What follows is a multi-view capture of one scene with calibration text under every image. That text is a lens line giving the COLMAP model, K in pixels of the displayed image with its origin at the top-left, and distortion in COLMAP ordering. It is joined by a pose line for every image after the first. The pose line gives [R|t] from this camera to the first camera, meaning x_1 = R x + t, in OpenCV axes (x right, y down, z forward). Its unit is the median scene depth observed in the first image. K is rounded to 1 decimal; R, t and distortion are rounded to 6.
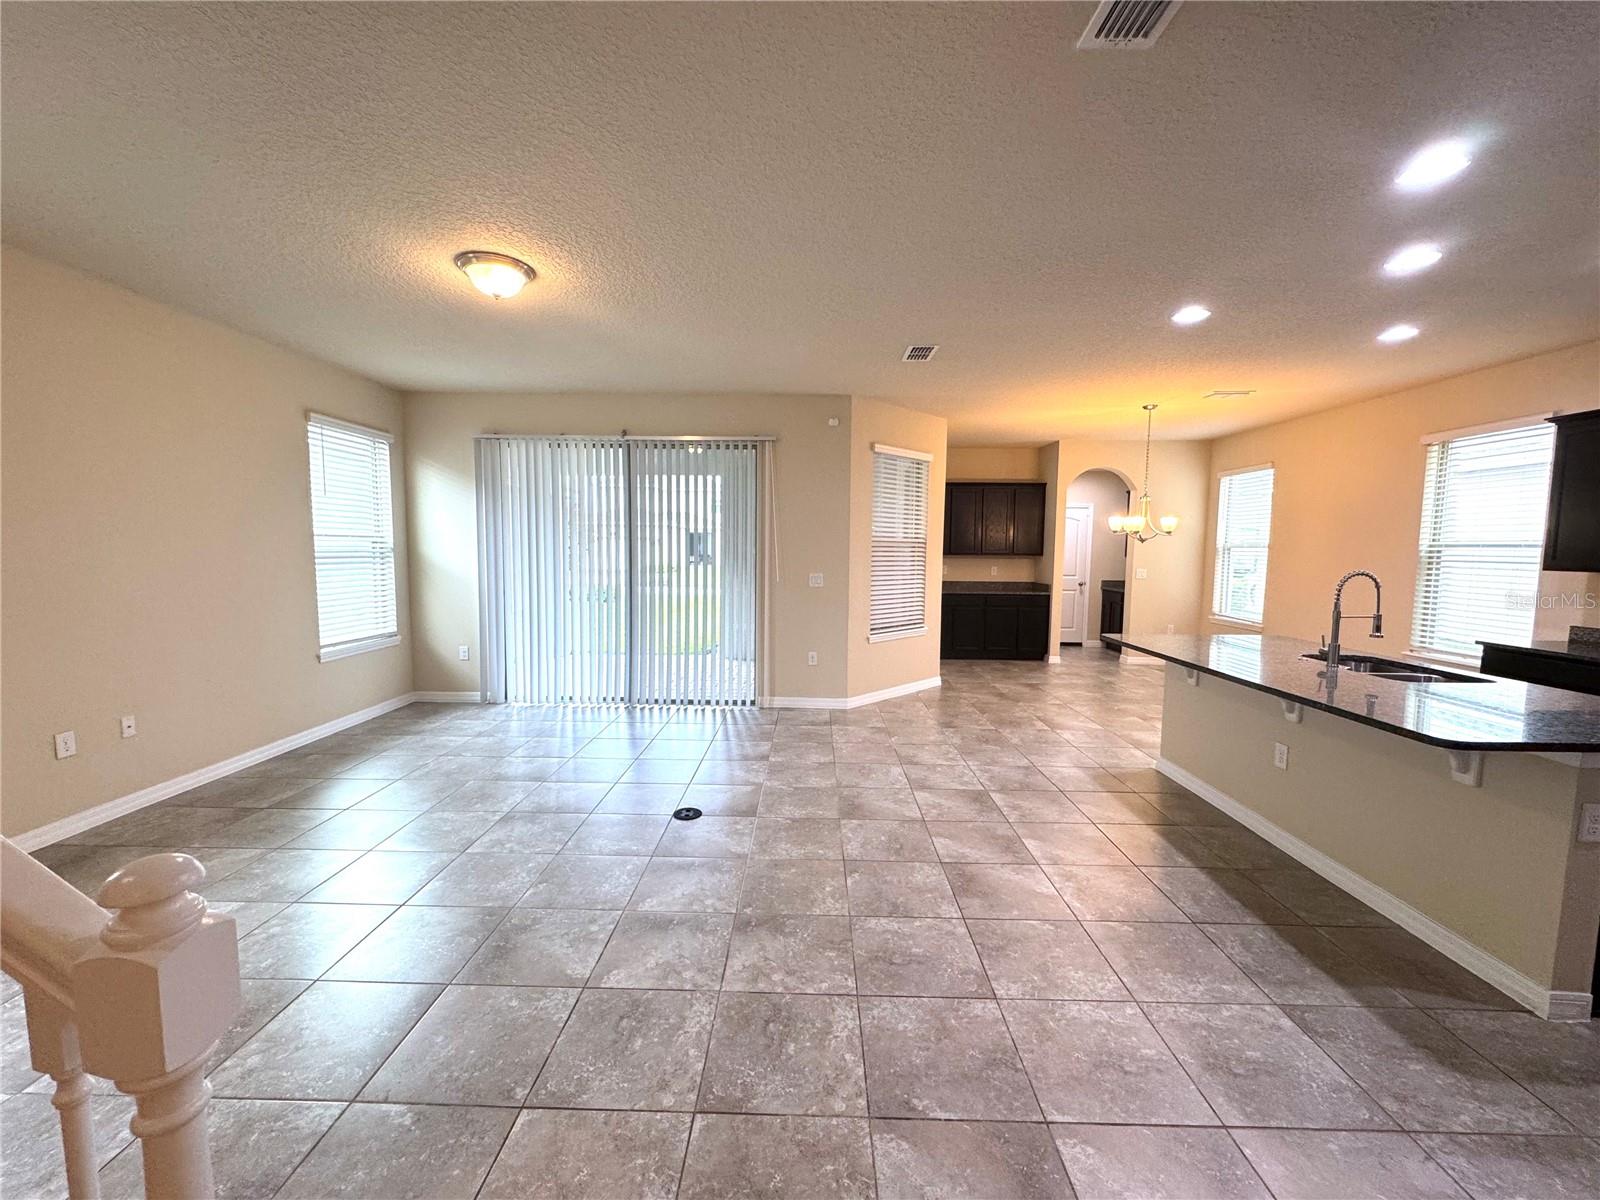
lens RADIAL K [[638.6, 0, 800.0], [0, 638.6, 600.0], [0, 0, 1]] dist [-0.001881, -0.000058]
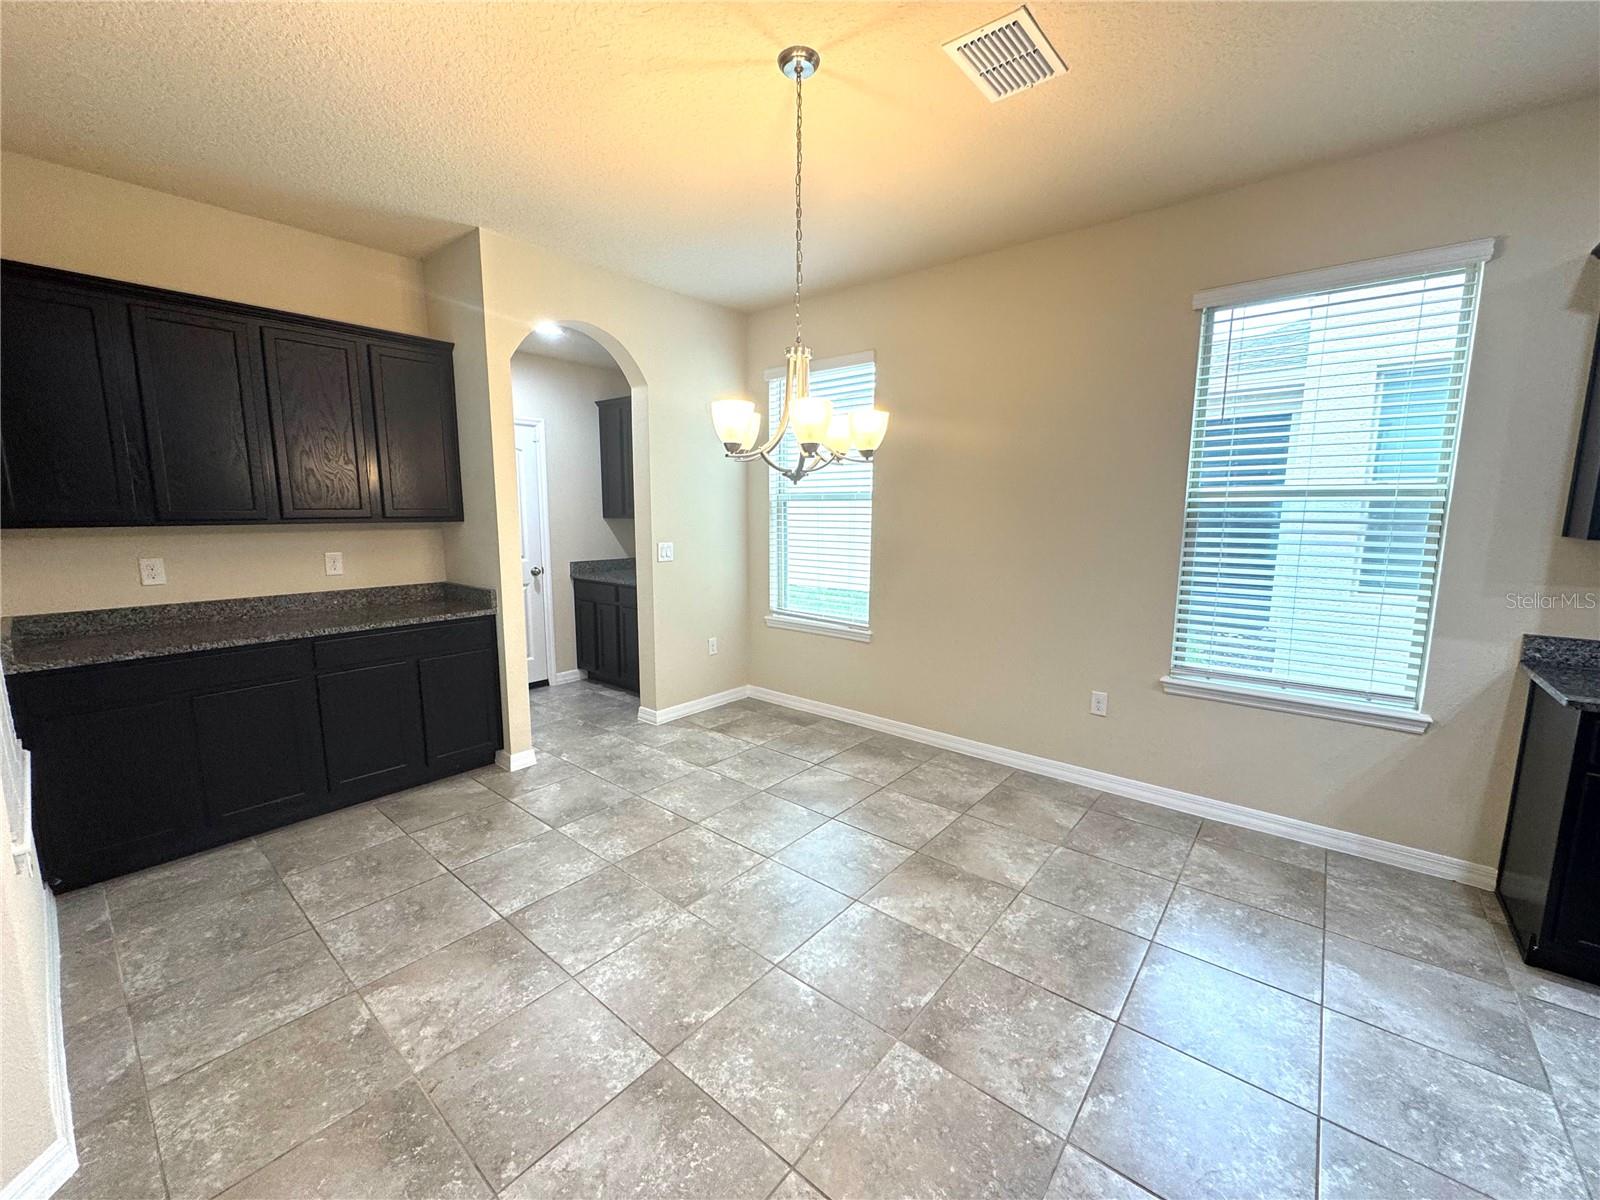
lens RADIAL K [[638.6, 0, 800.0], [0, 638.6, 600.0], [0, 0, 1]] dist [-0.001881, -0.000058]
pose [[0.626050, -0.123099, 0.770005, 0.188667], [0.070504, 0.992352, 0.101321, -0.045691], [-0.776589, -0.009144, 0.629942, 0.560348]]
